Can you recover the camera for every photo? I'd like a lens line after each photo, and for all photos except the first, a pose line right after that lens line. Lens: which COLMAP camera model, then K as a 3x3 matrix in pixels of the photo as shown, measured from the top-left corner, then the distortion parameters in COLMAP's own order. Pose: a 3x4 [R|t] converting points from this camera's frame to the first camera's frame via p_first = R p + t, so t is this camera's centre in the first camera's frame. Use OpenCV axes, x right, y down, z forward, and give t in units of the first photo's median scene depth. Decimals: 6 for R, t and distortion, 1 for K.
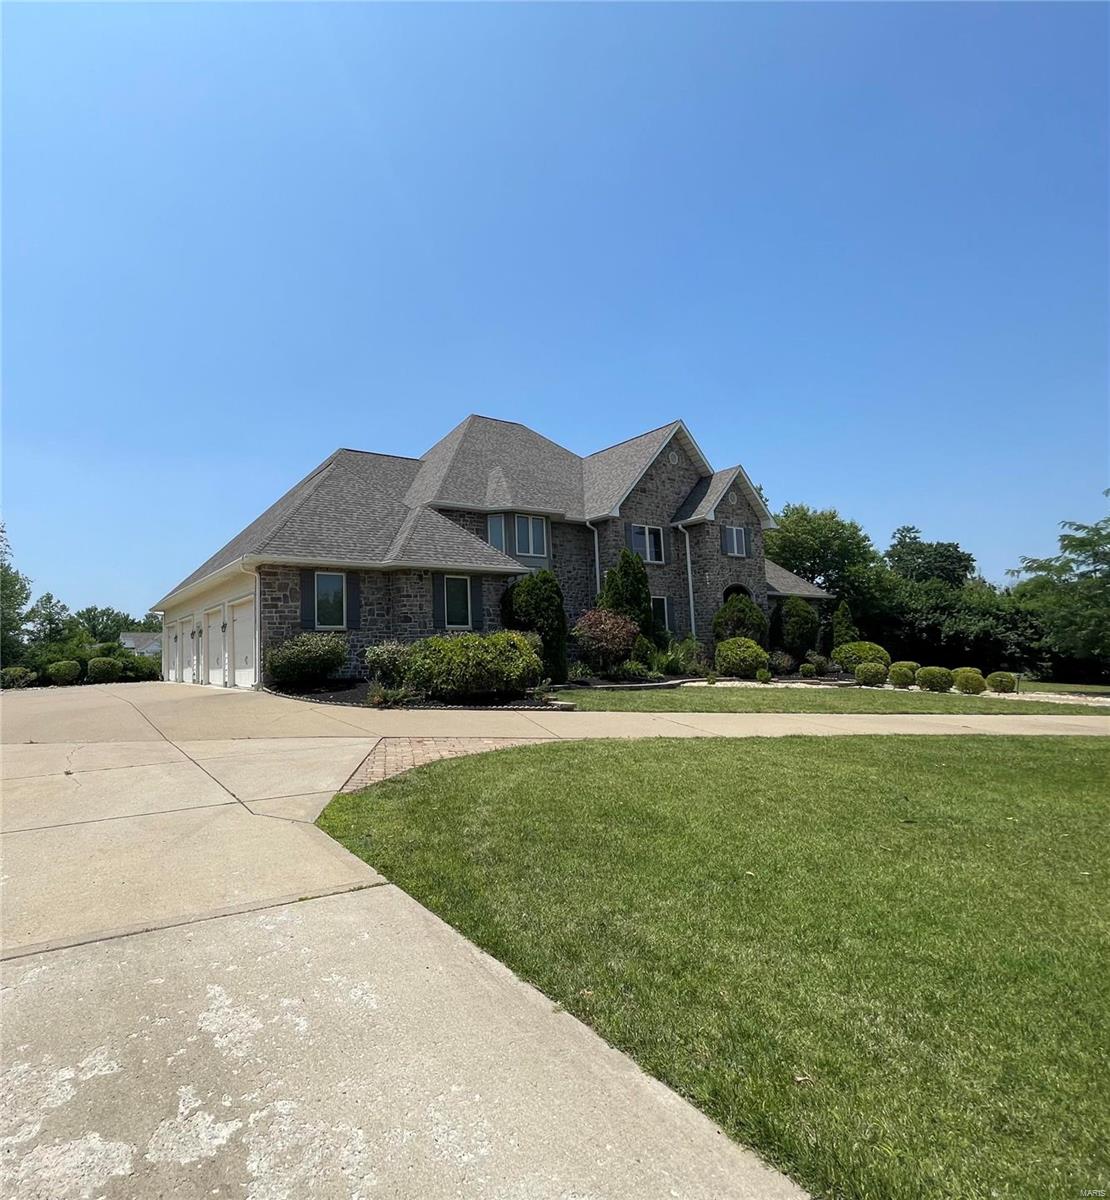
lens RADIAL K [[715.8, 0, 555.0], [0, 715.8, 600.0], [0, 0, 1]] dist [-0.022339, -0.000308]
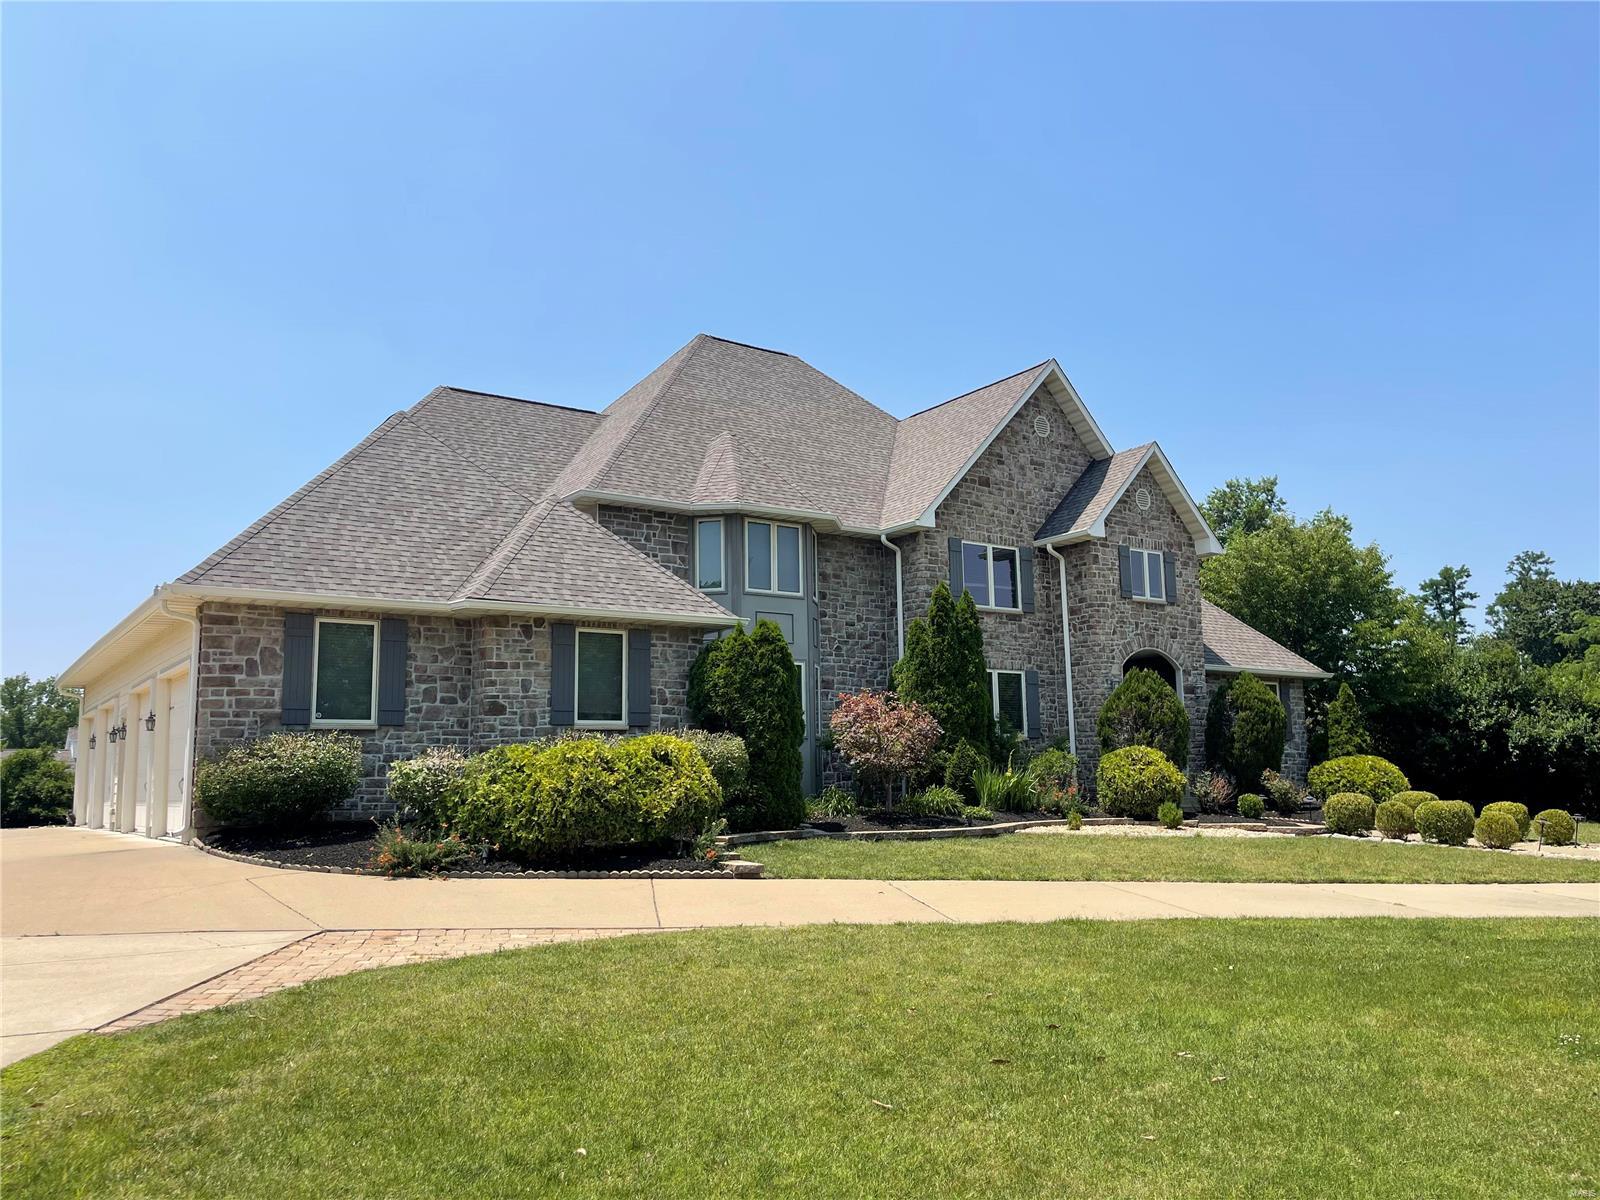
lens RADIAL K [[1266.8, 0, 800.0], [0, 1266.8, 600.0], [0, 0, 1]] dist [0.067211, -0.134974]
pose [[0.994114, 0.018298, 0.106783, -0.112565], [-0.011676, 0.997988, -0.062313, 0.003224], [-0.107709, 0.060700, 0.992328, 0.026813]]
